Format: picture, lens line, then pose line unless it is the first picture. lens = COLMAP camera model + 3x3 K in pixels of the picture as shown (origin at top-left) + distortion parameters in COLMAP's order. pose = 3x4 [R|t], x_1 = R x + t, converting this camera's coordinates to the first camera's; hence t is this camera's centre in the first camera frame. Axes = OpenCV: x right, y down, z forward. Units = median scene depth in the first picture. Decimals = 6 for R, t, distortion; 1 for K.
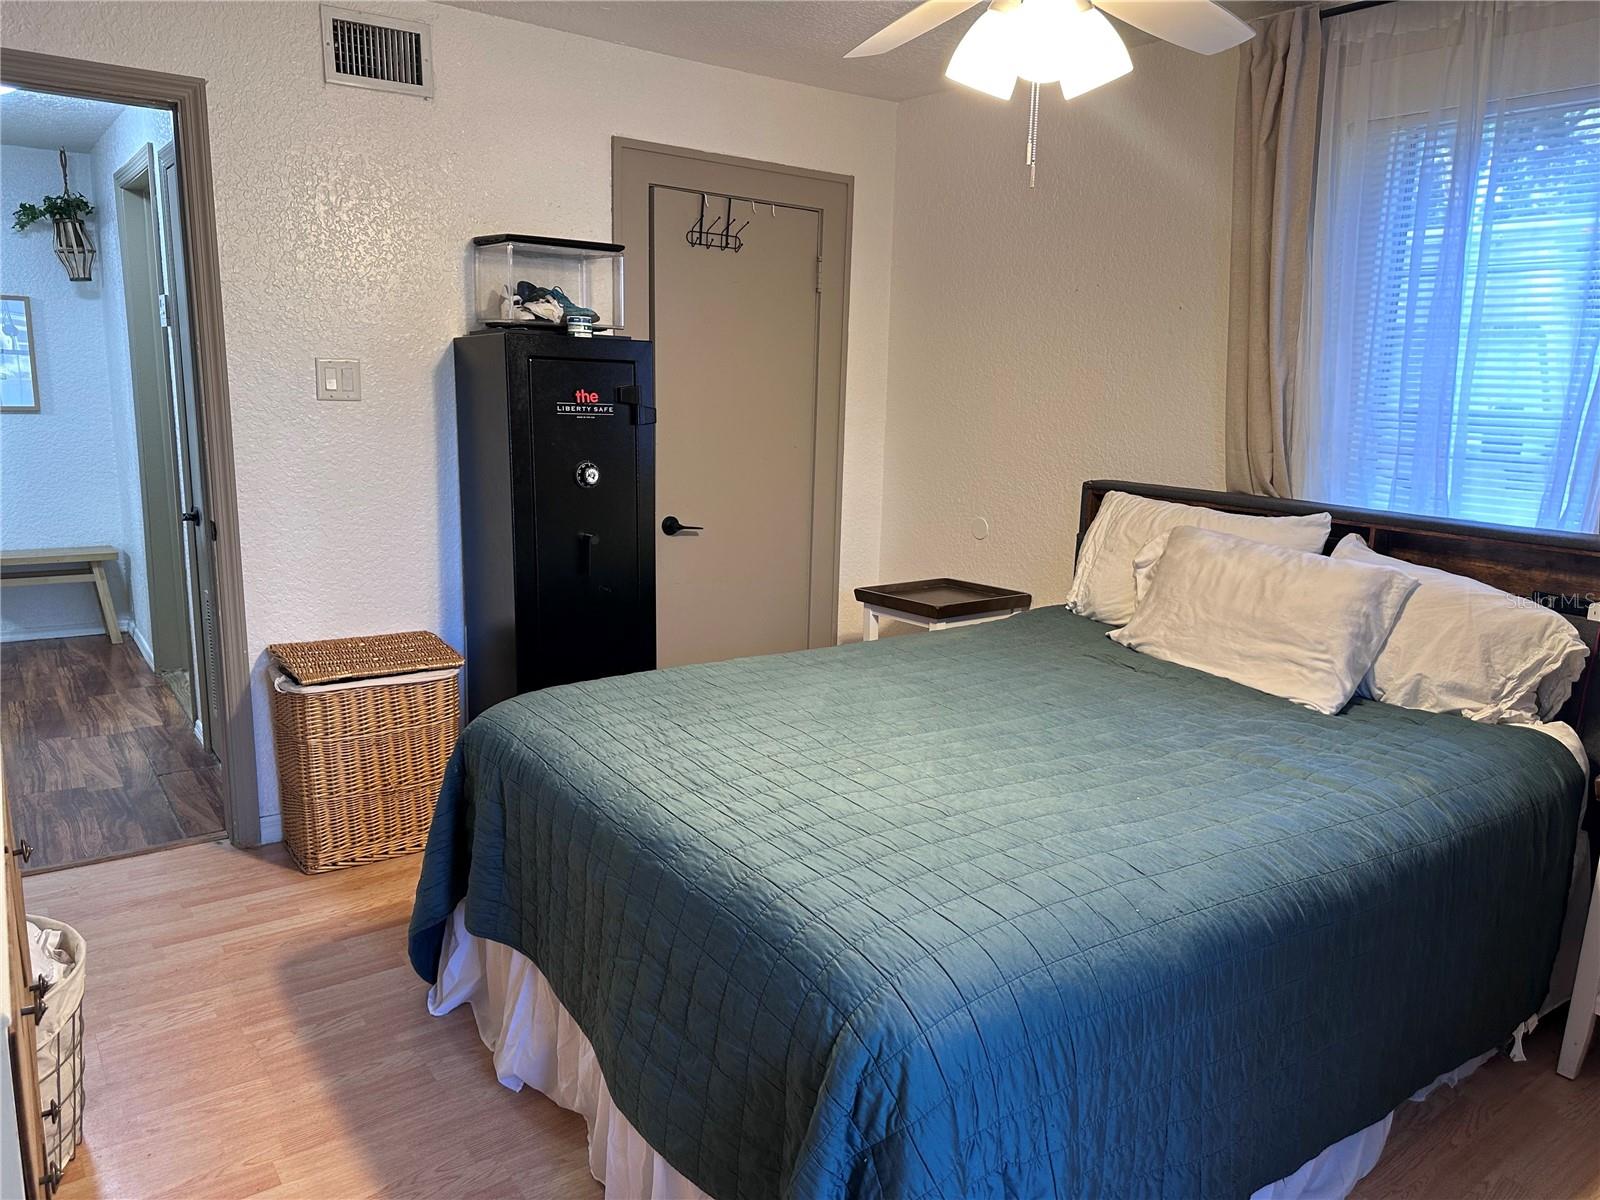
lens RADIAL K [[1087.3, 0, 797.0], [0, 1087.3, 589.0], [0, 0, 1]] dist [0.143838, -0.252410]
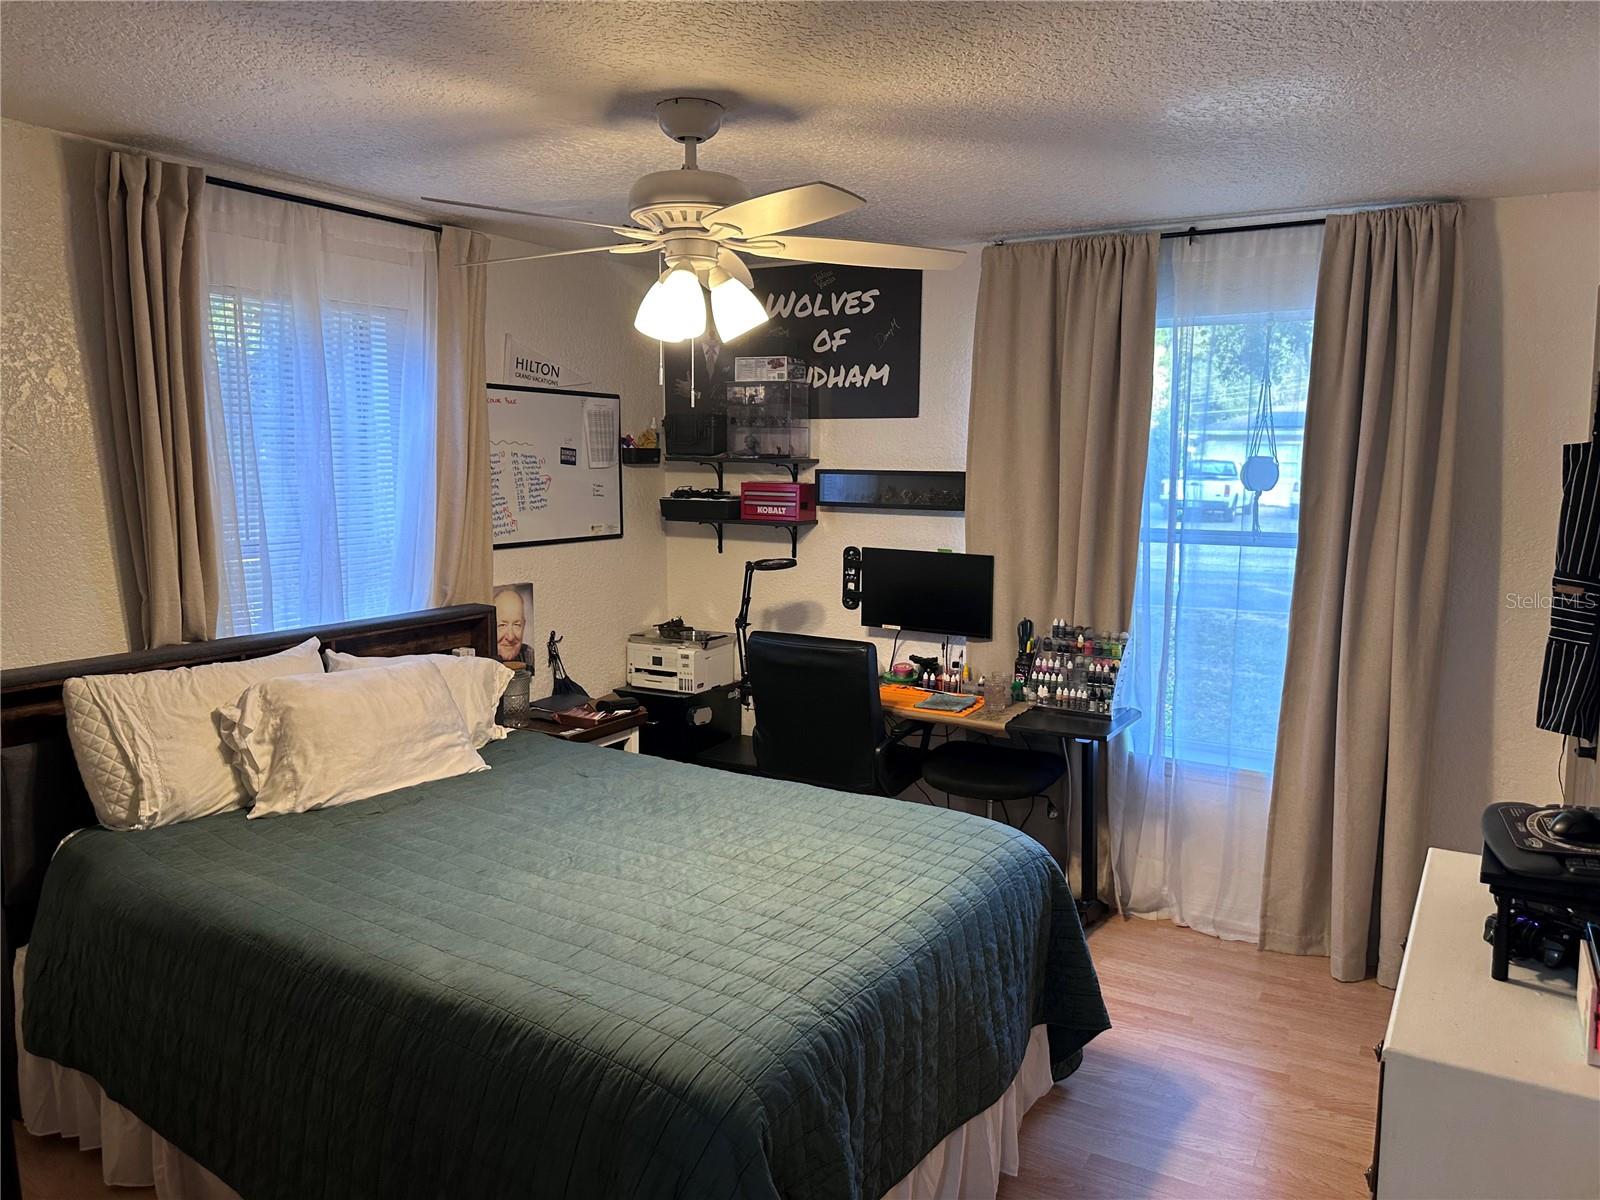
lens RADIAL K [[1087.3, 0, 797.0], [0, 1087.3, 589.0], [0, 0, 1]] dist [0.143838, -0.252410]
pose [[-0.374498, -0.136508, 0.917124, -0.828474], [0.165844, 0.963292, 0.211100, -0.307895], [-0.912276, 0.231157, -0.338112, 1.042721]]
